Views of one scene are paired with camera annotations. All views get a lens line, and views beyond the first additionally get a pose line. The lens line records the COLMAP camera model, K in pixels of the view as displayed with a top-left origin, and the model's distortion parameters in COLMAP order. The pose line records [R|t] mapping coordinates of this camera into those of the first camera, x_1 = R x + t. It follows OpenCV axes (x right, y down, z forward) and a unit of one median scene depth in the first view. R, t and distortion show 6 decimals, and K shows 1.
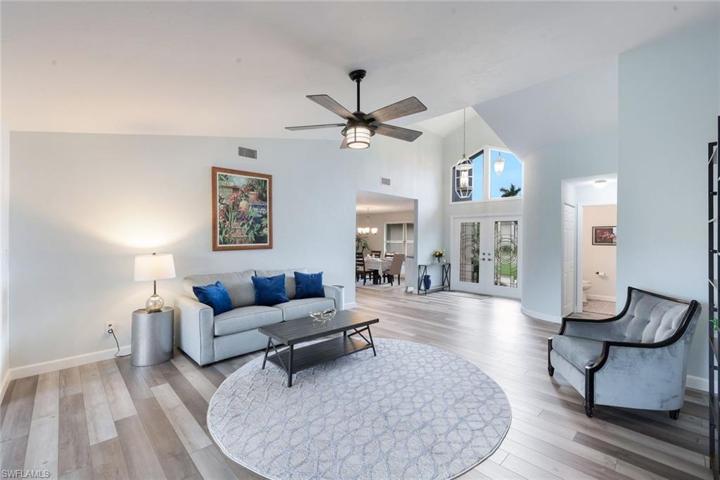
lens RADIAL K [[306.5, 0, 361.2], [0, 306.5, 242.4], [0, 0, 1]] dist [-0.000335, 0.000032]
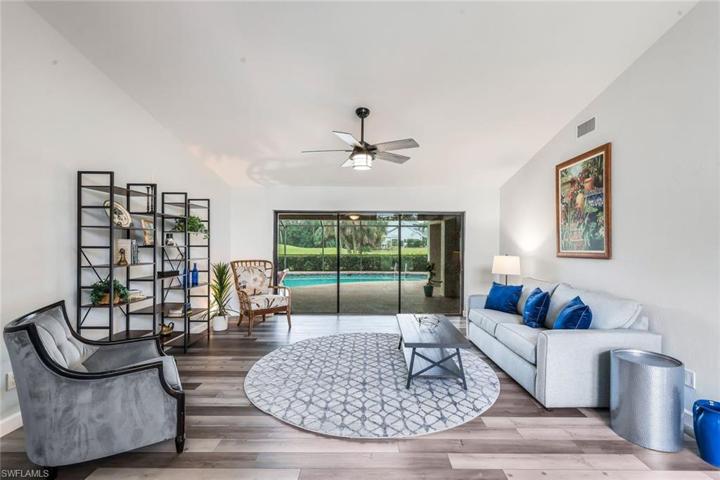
lens RADIAL K [[306.5, 0, 358.3], [0, 306.5, 241.5], [0, 0, 1]] dist [-0.000335, 0.000032]
pose [[-0.709960, -0.003171, -0.704235, 0.464312], [-0.003399, 0.999994, -0.001076, -0.012259], [0.704234, 0.001630, -0.709966, 0.974743]]
